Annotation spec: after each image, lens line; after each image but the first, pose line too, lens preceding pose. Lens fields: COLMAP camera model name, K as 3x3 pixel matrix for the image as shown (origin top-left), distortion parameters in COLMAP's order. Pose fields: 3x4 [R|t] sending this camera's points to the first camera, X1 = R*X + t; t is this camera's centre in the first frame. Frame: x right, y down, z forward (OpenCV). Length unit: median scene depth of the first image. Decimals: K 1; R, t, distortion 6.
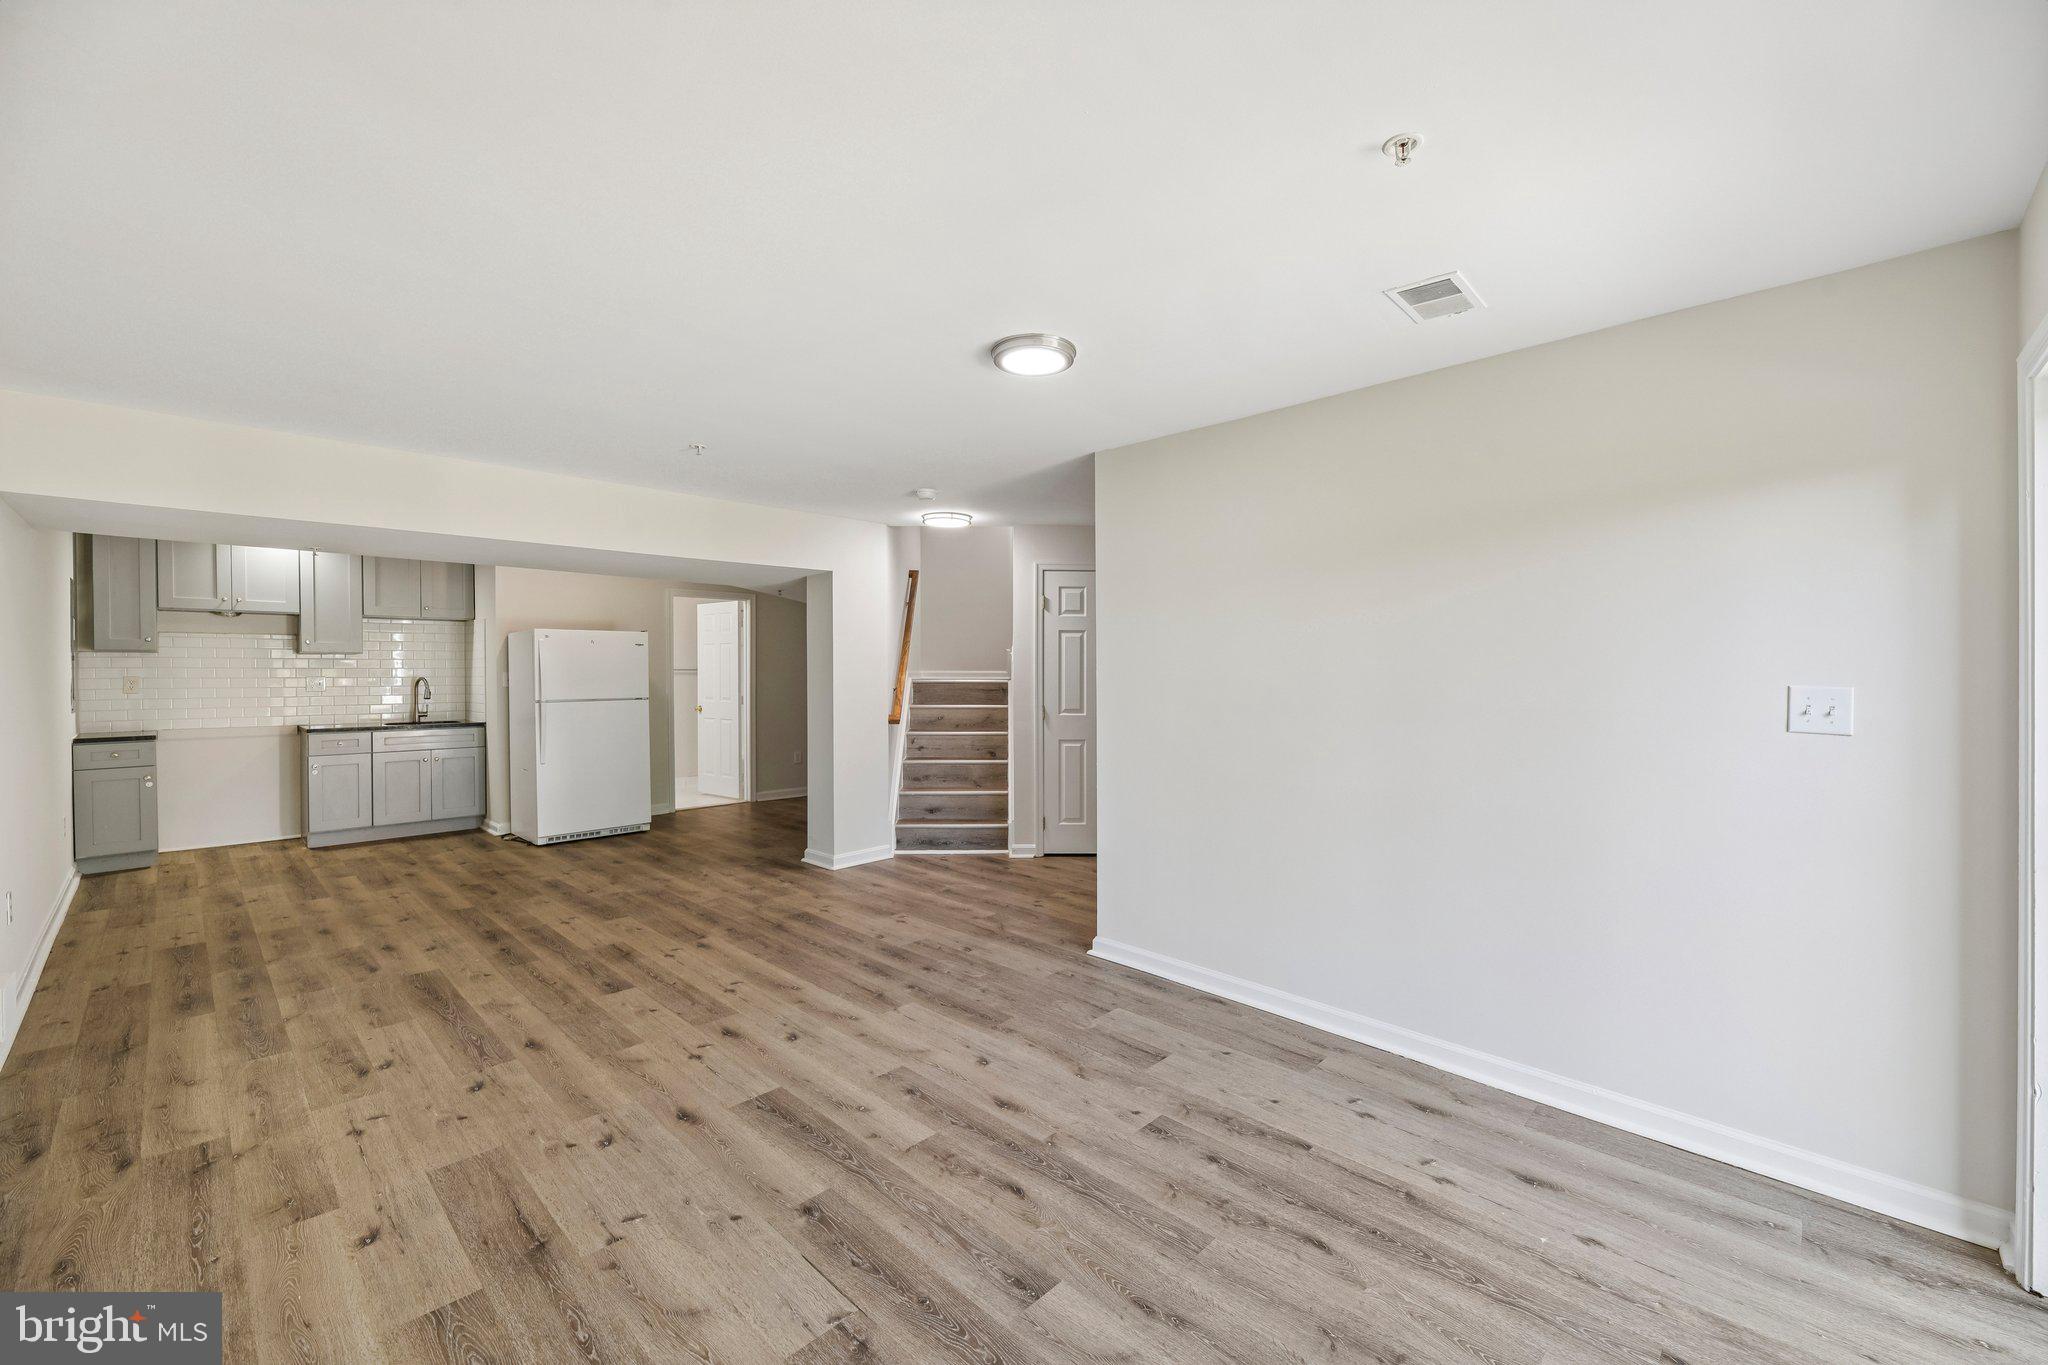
lens RADIAL K [[831.1, 0, 1024.0], [0, 831.1, 682.5], [0, 0, 1]] dist [0.011304, -0.000157]
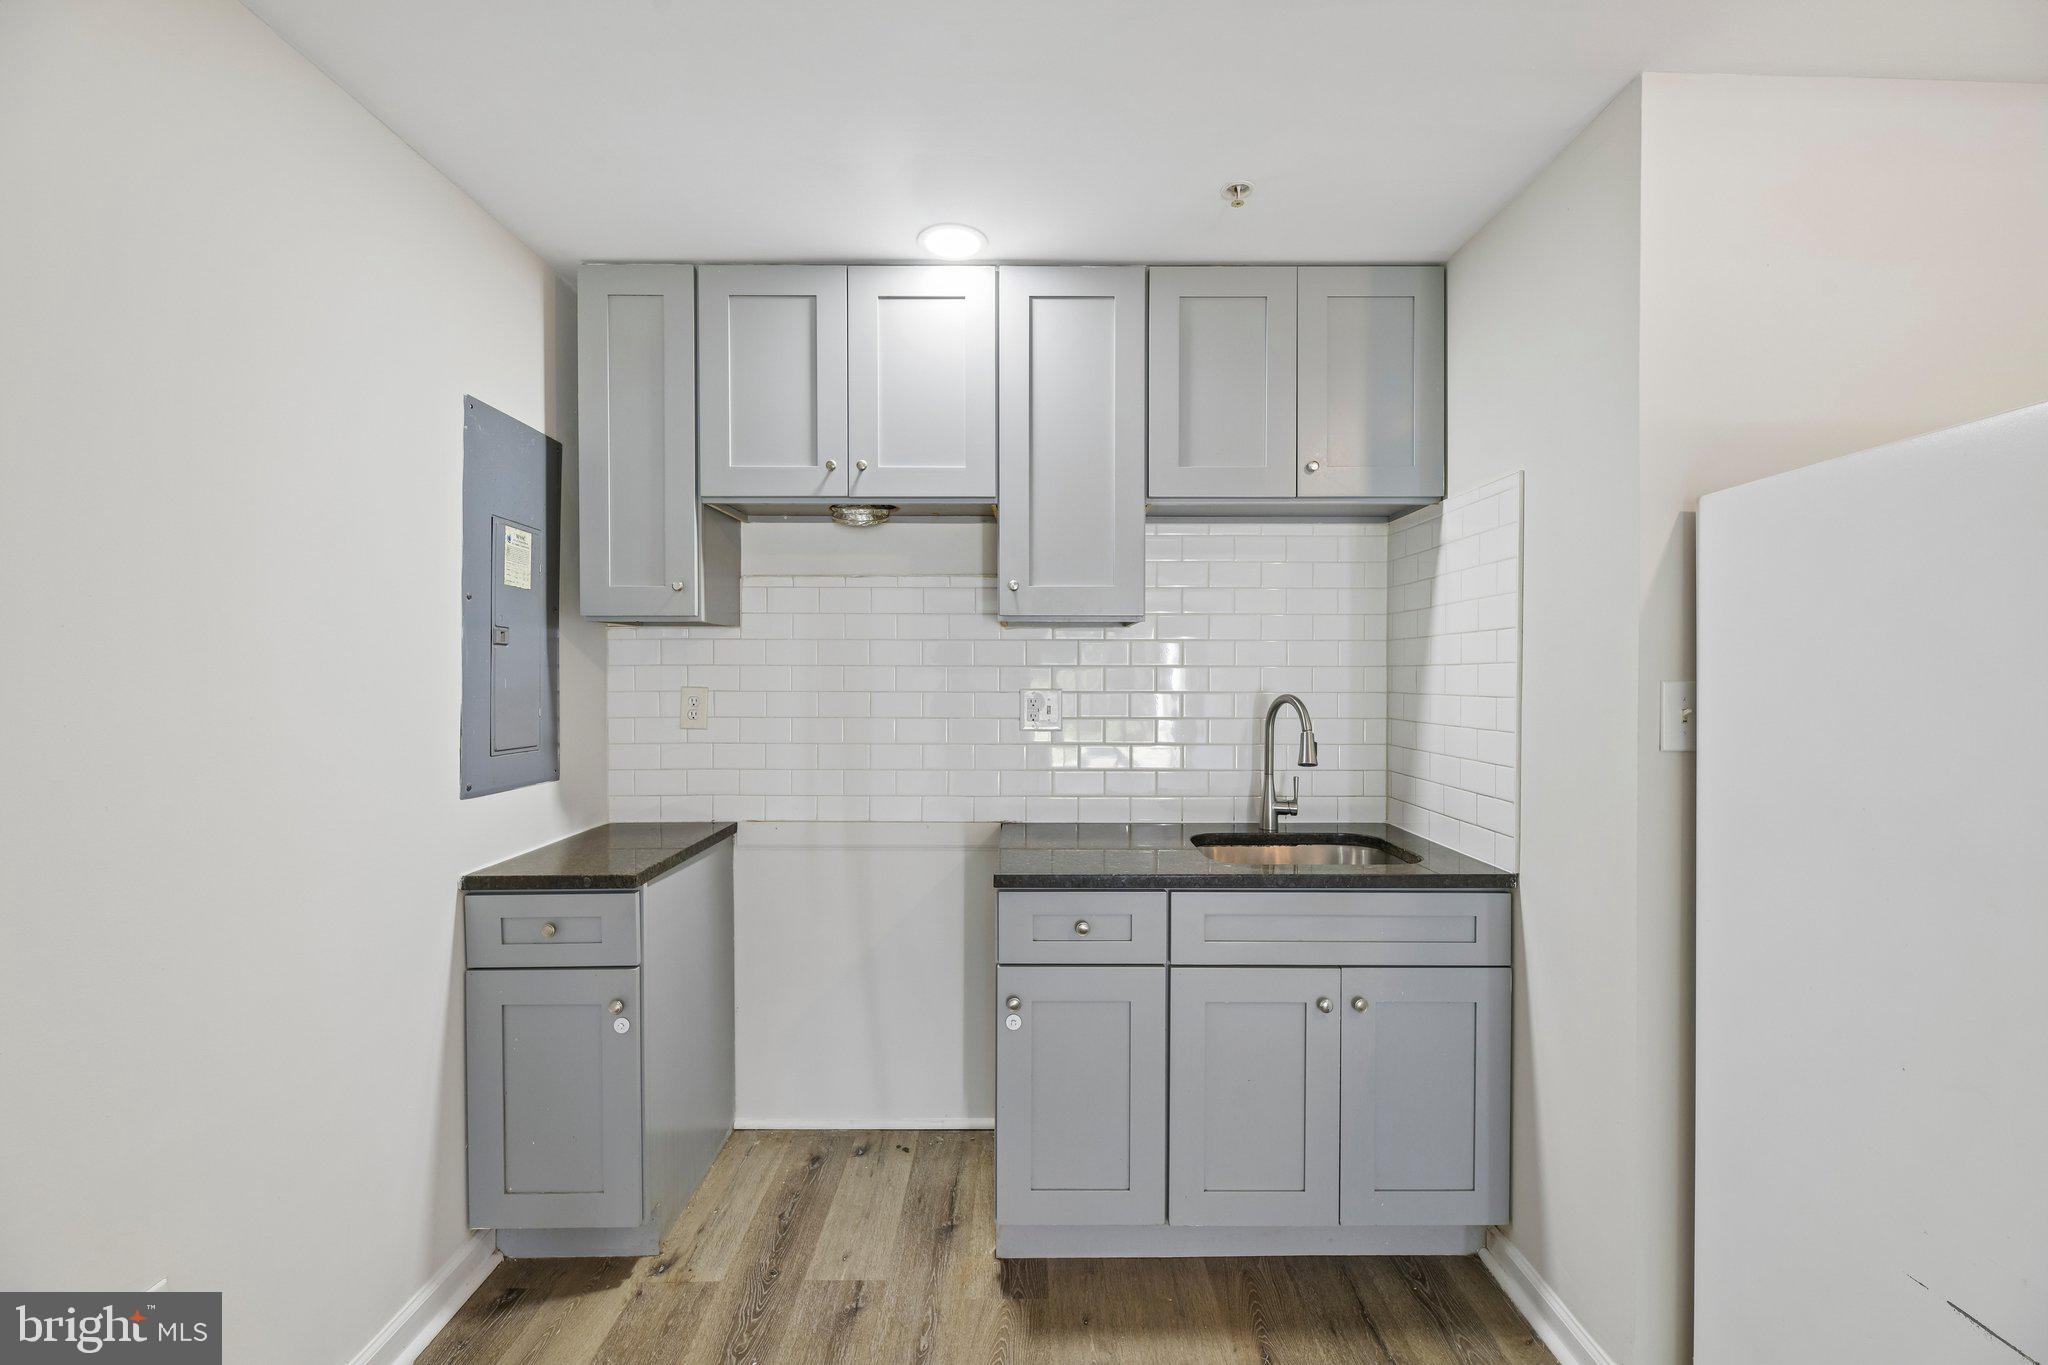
lens RADIAL K [[811.5, 0, 1024.0], [0, 811.5, 682.5], [0, 0, 1]] dist [-0.000392, -0.000013]
pose [[0.695802, 0.010406, -0.718158, -0.589056], [-0.011314, 0.999930, 0.003527, -0.010566], [0.718144, 0.005671, 0.695871, 0.739220]]
